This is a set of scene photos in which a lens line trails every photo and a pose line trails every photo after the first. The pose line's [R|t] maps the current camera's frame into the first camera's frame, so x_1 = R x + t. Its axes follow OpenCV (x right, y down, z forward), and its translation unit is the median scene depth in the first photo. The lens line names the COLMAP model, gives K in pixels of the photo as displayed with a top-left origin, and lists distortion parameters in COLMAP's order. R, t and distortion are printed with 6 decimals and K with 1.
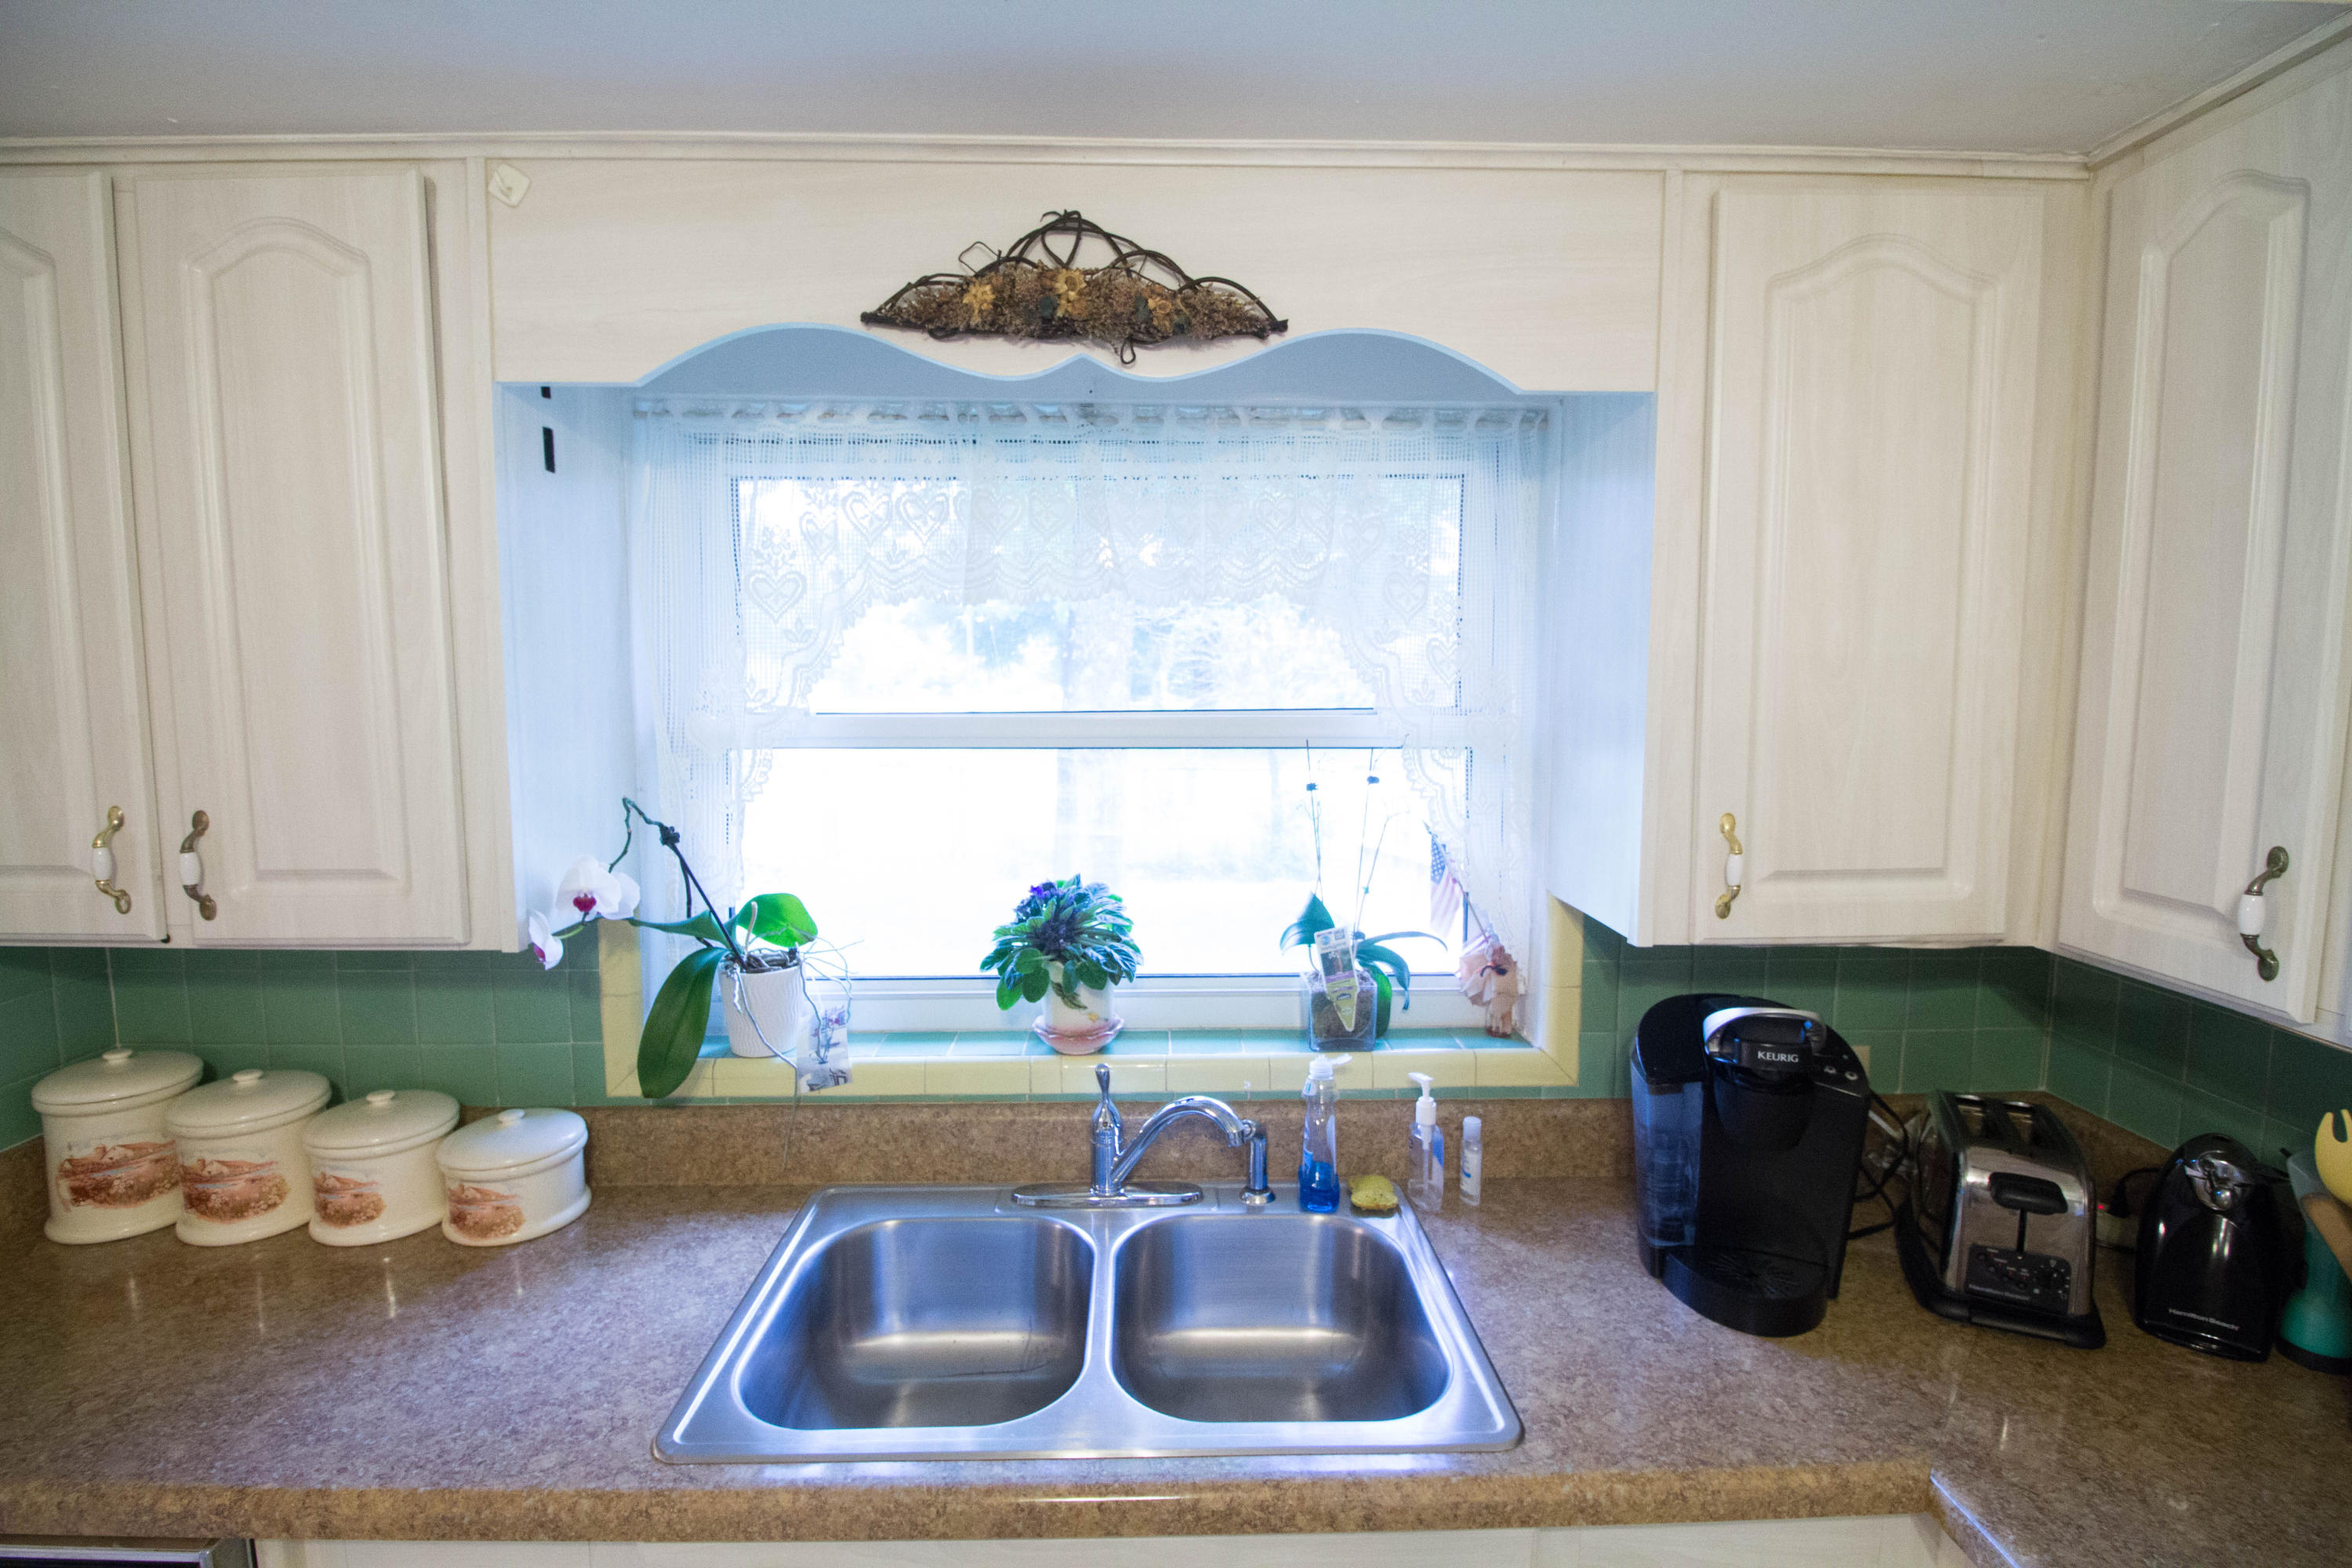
lens RADIAL K [[1090.2, 0, 1172.0], [0, 1090.2, 771.2], [0, 0, 1]] dist [0.002606, -0.014884]
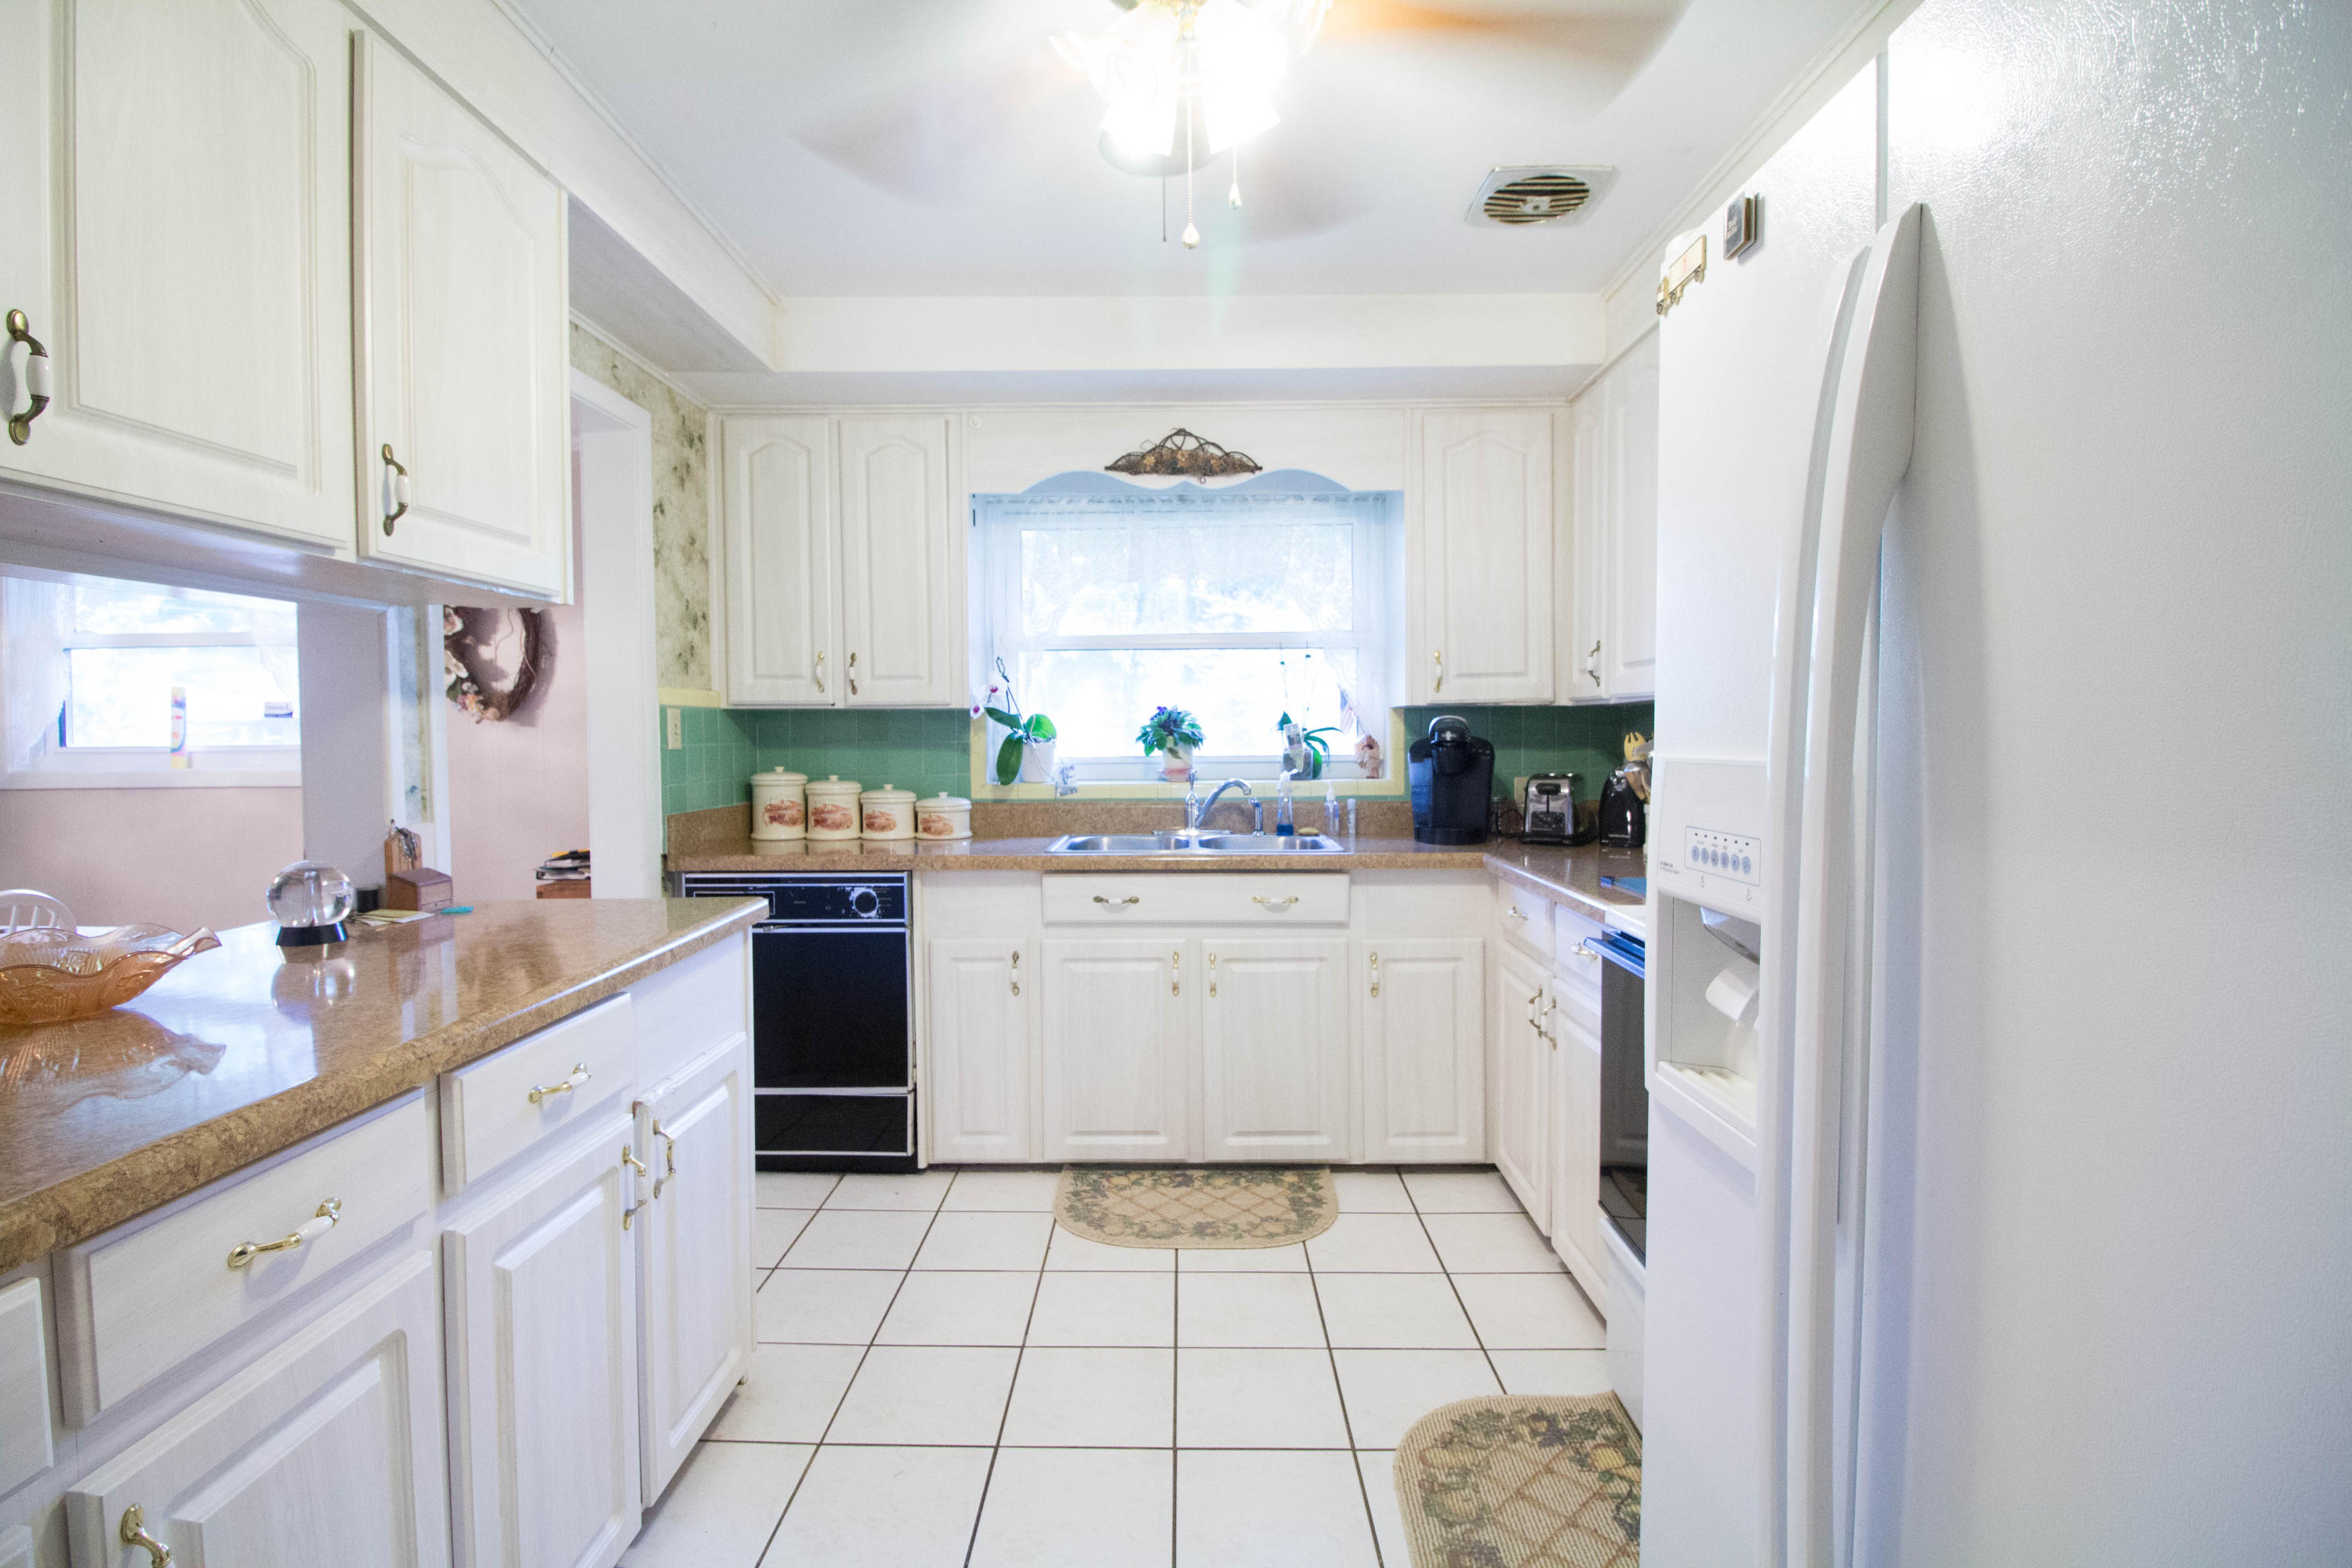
lens RADIAL K [[1090.2, 0, 1172.0], [0, 1090.2, 771.2], [0, 0, 1]] dist [0.002606, -0.014884]
pose [[0.999270, -0.005964, -0.037732, -0.016239], [0.003845, 0.998424, -0.055986, 0.401852], [0.038006, 0.055800, 0.997718, -1.359625]]
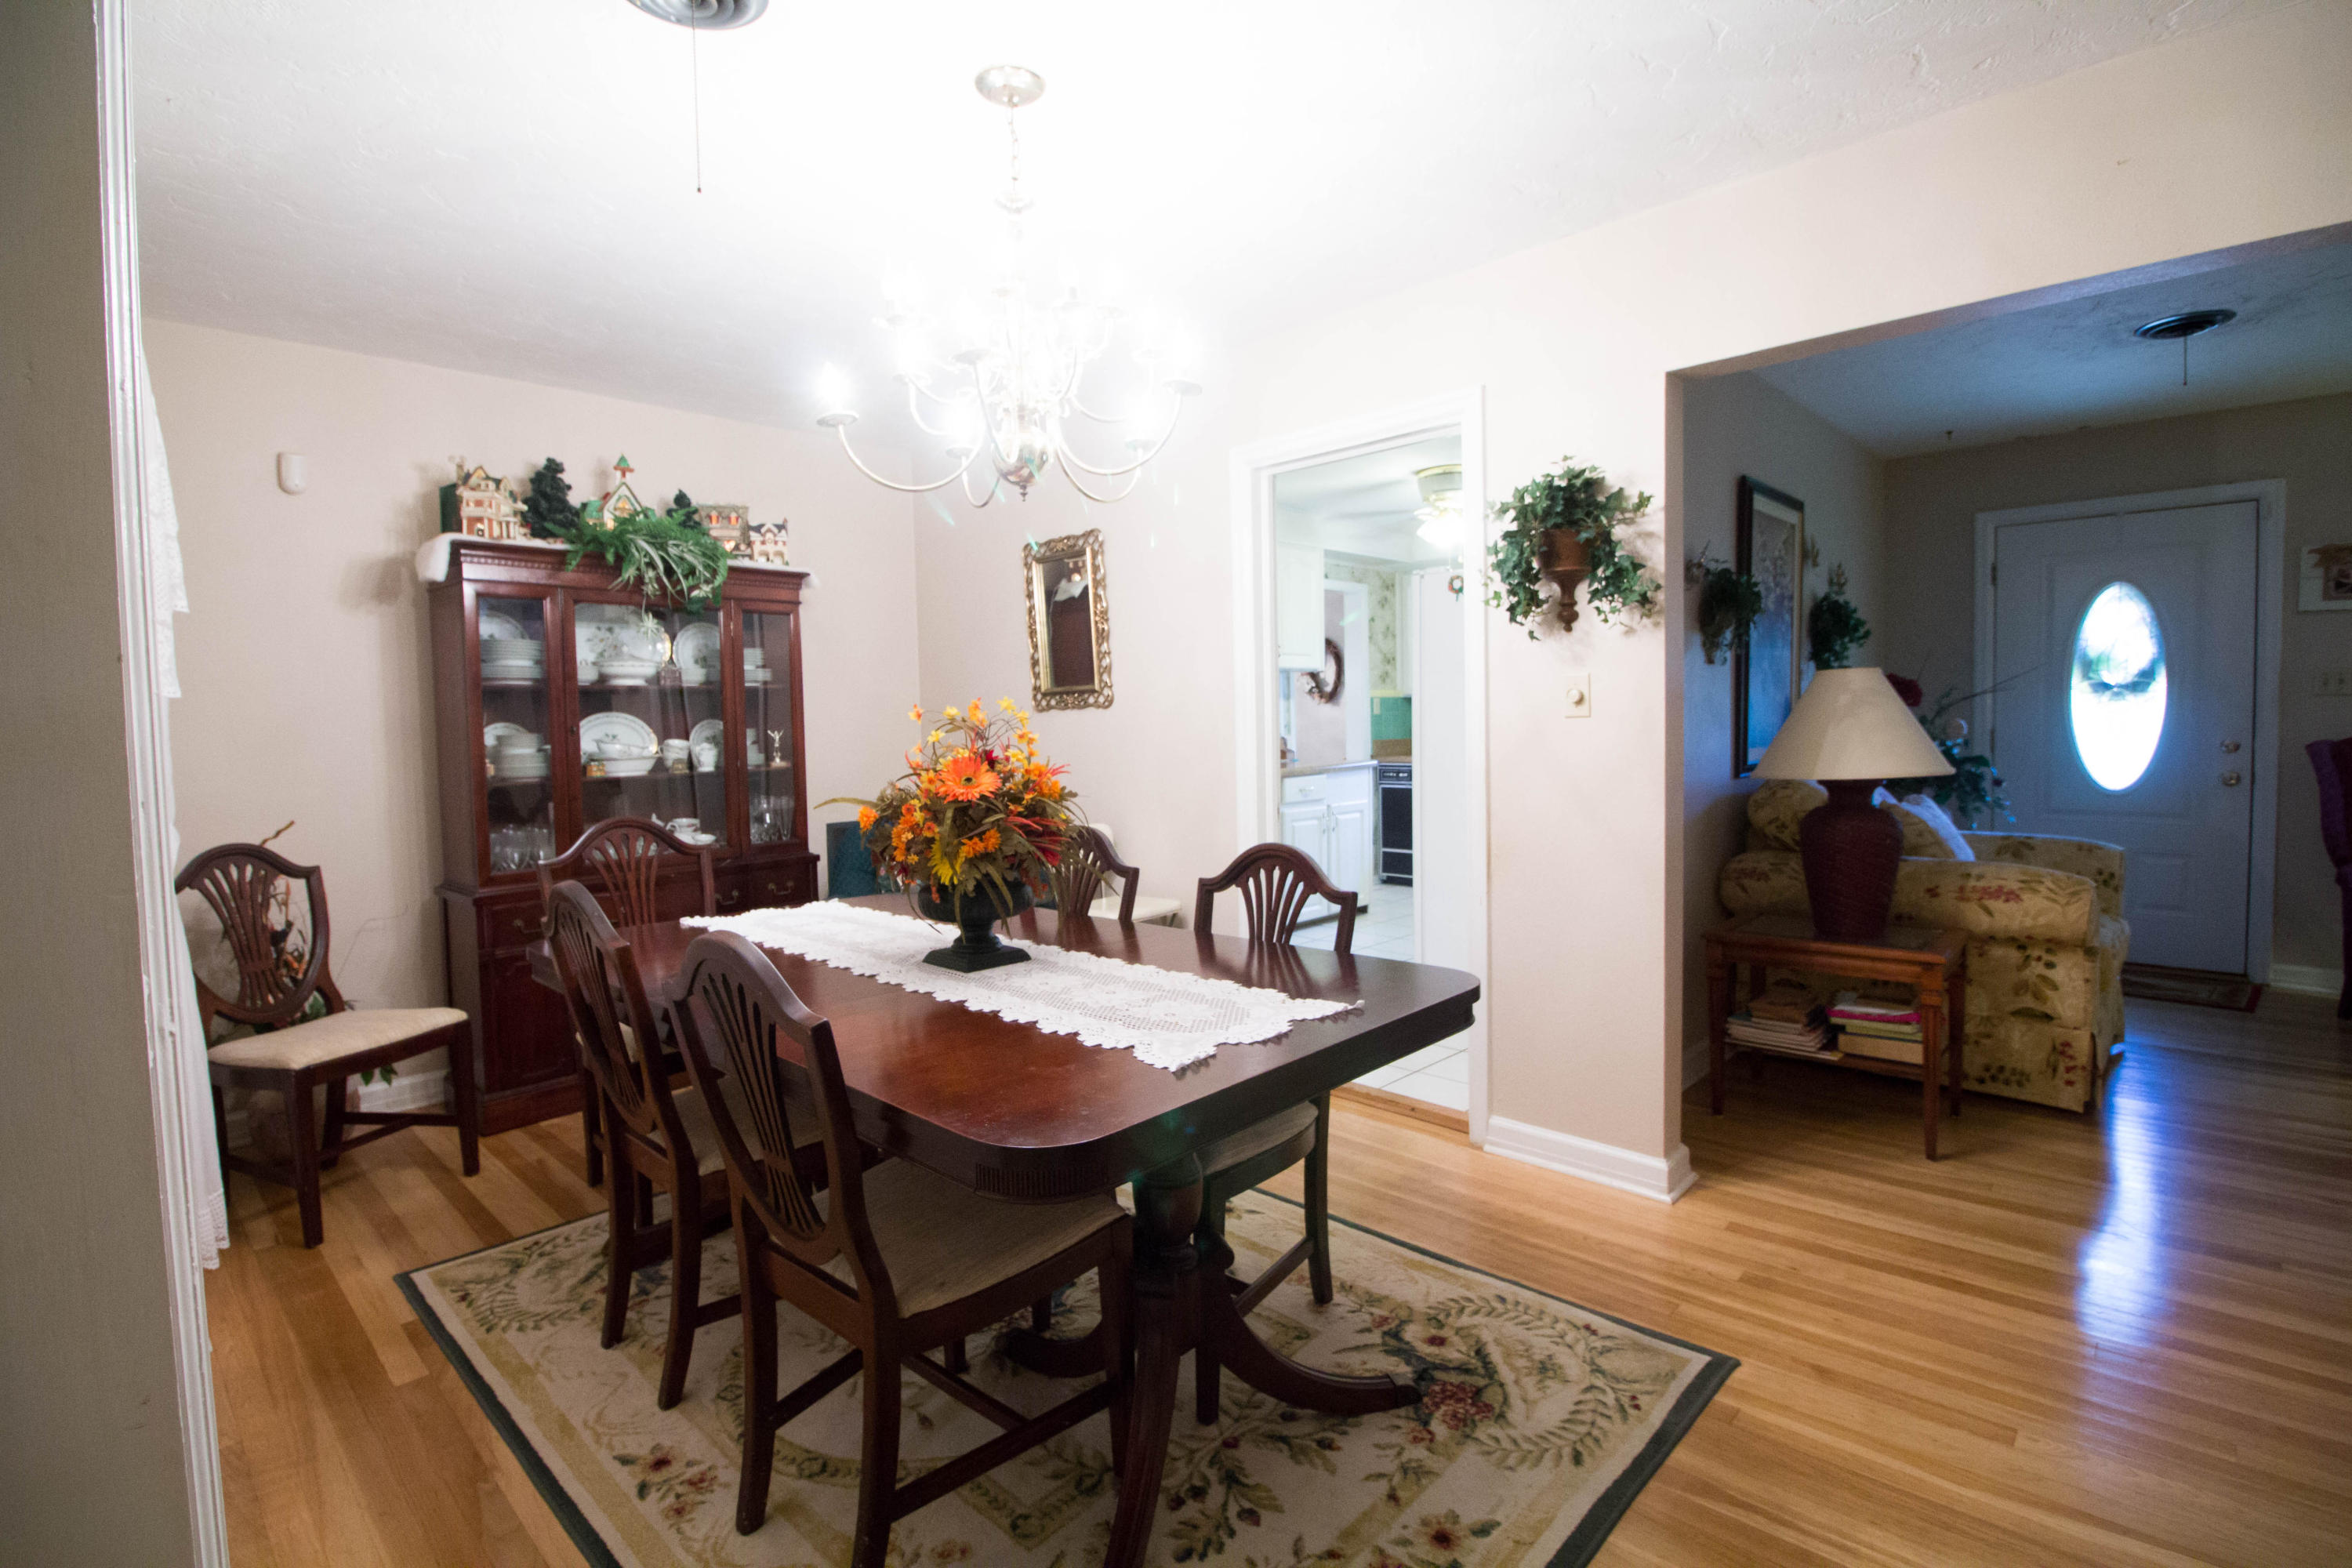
lens RADIAL K [[1090.2, 0, 1172.0], [0, 1090.2, 771.2], [0, 0, 1]] dist [0.002606, -0.014884]
pose [[0.700487, 0.018915, -0.713415, 2.000635], [-0.042469, 0.998982, -0.015213, 0.633887], [0.712401, 0.040954, 0.700577, -3.676968]]
